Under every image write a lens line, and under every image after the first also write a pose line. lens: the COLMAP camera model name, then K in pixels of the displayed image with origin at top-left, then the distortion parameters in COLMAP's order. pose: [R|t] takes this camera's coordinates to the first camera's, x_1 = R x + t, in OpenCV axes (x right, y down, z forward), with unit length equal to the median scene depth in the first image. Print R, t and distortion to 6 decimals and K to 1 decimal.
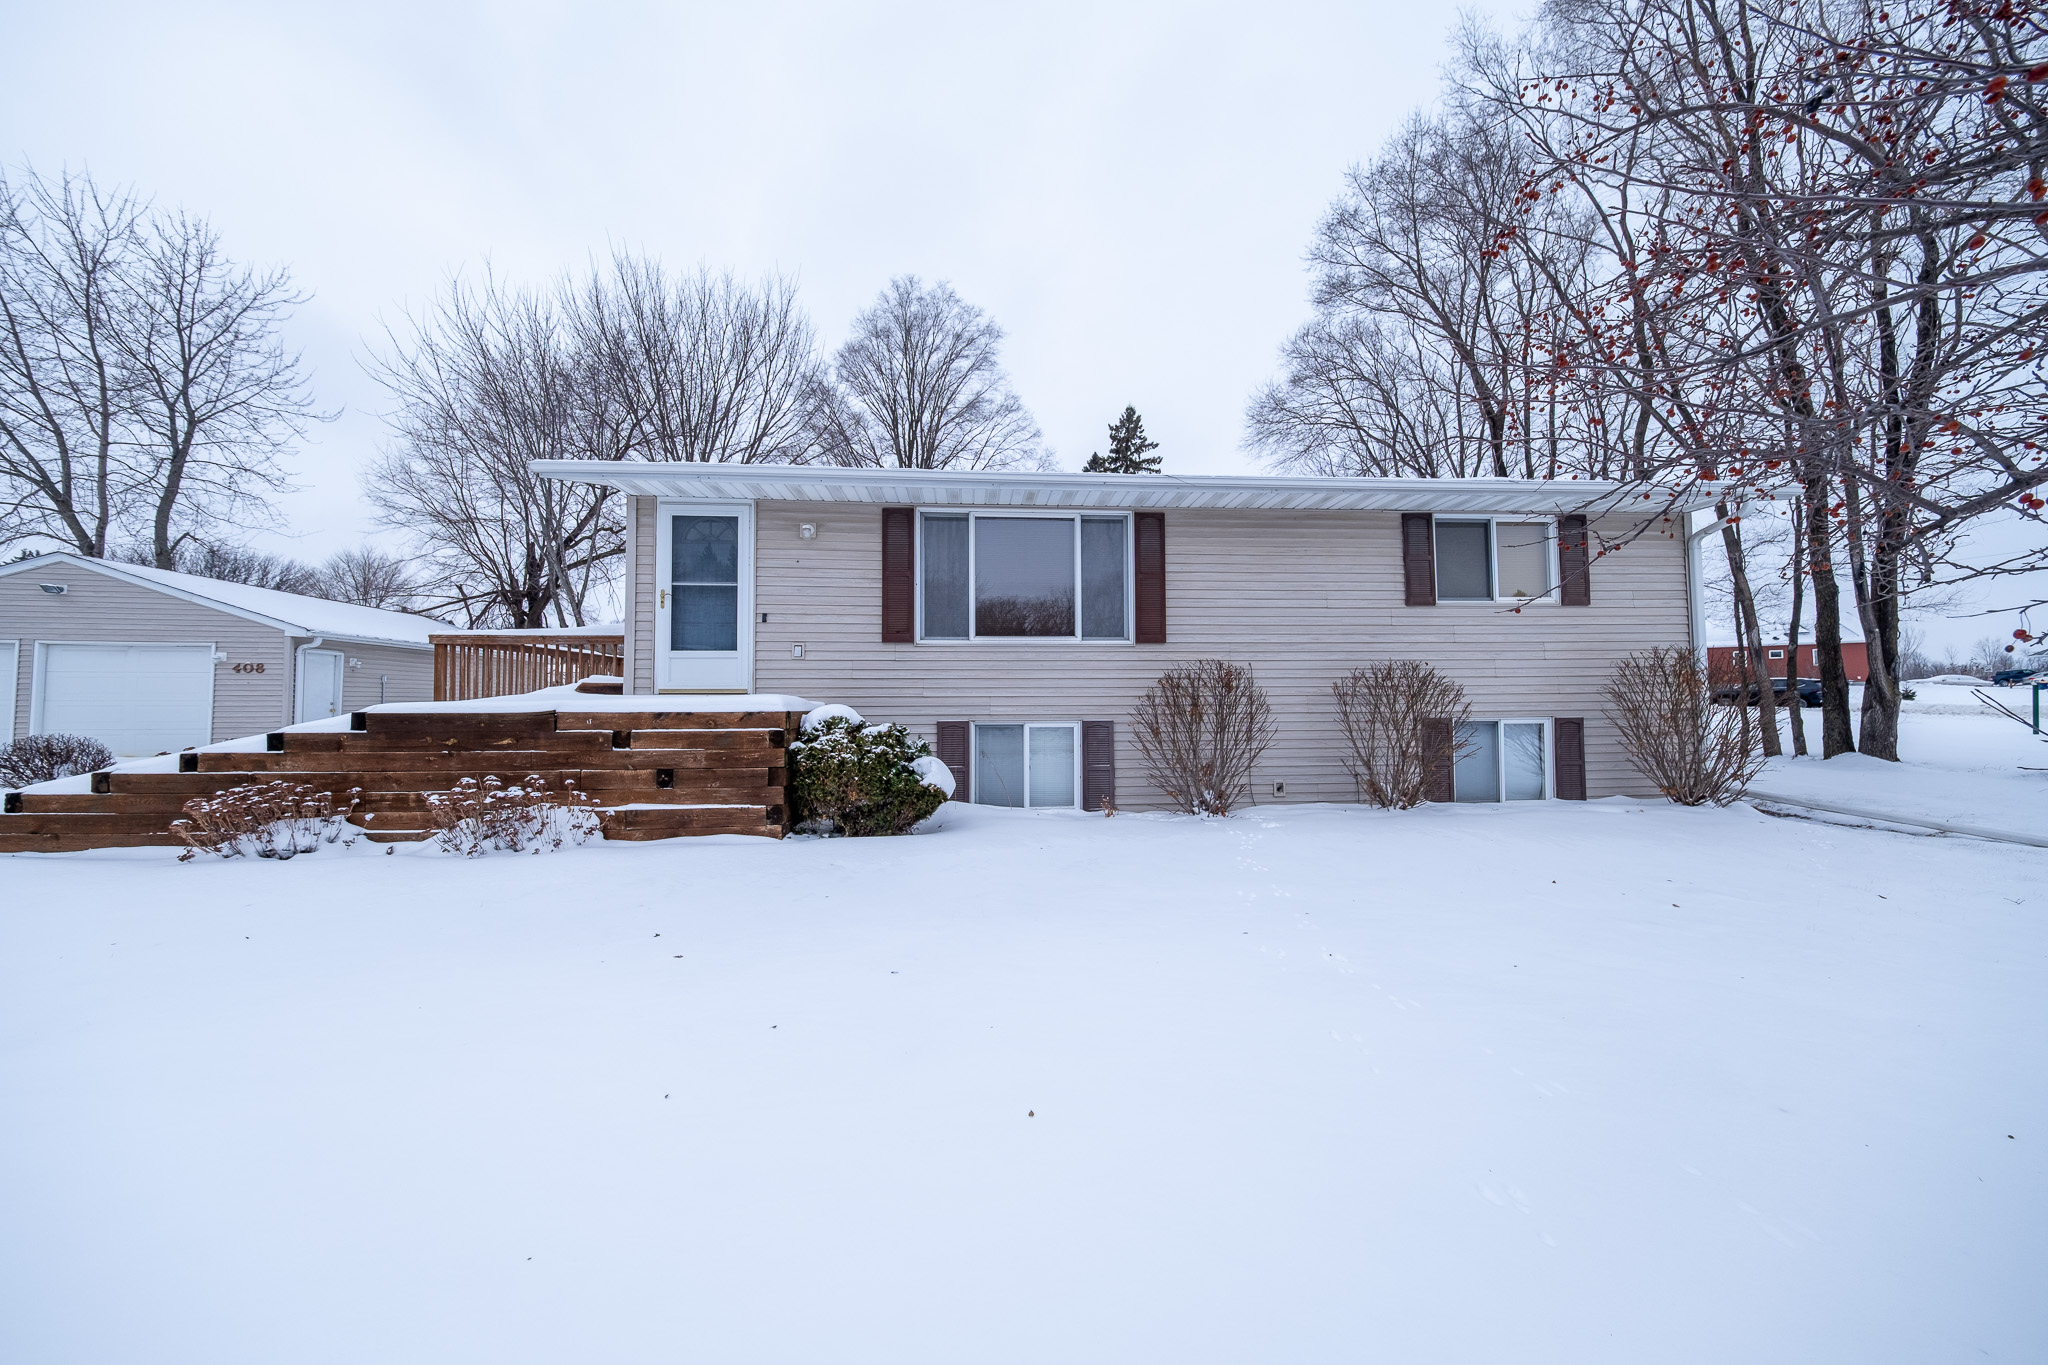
lens RADIAL K [[691.1, 0, 1020.2], [0, 691.1, 671.0], [0, 0, 1]] dist [0.005227, -0.000151]
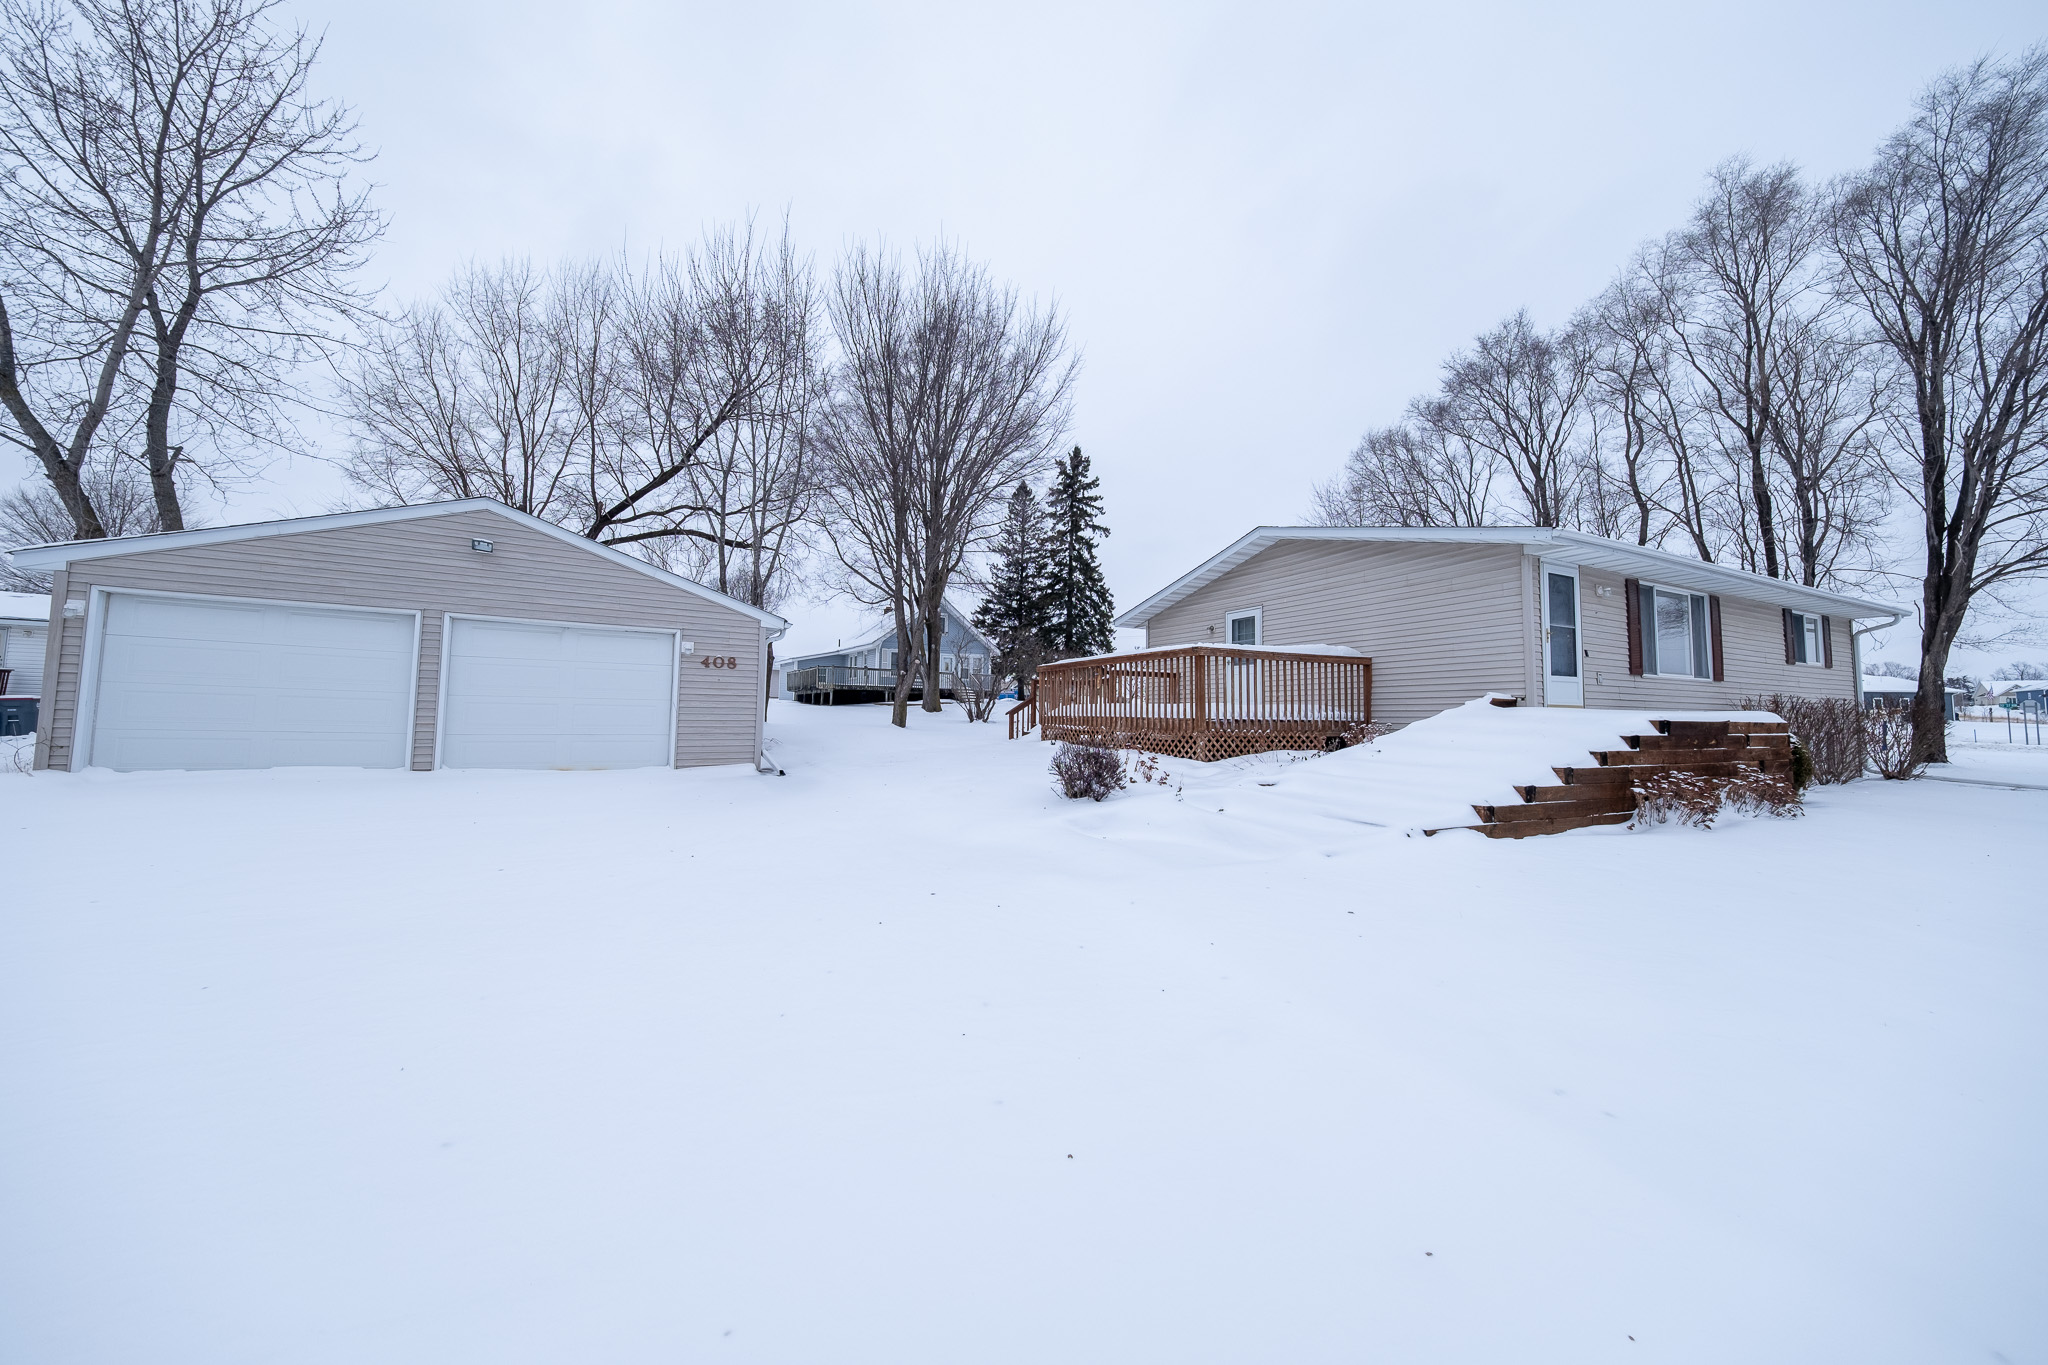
lens RADIAL K [[691.1, 0, 1020.2], [0, 691.1, 671.0], [0, 0, 1]] dist [0.005227, -0.000151]
pose [[0.923929, 0.040387, 0.380427, -1.379522], [-0.032086, 0.999089, -0.028139, 0.022342], [-0.381217, 0.013792, 0.924383, 0.124507]]
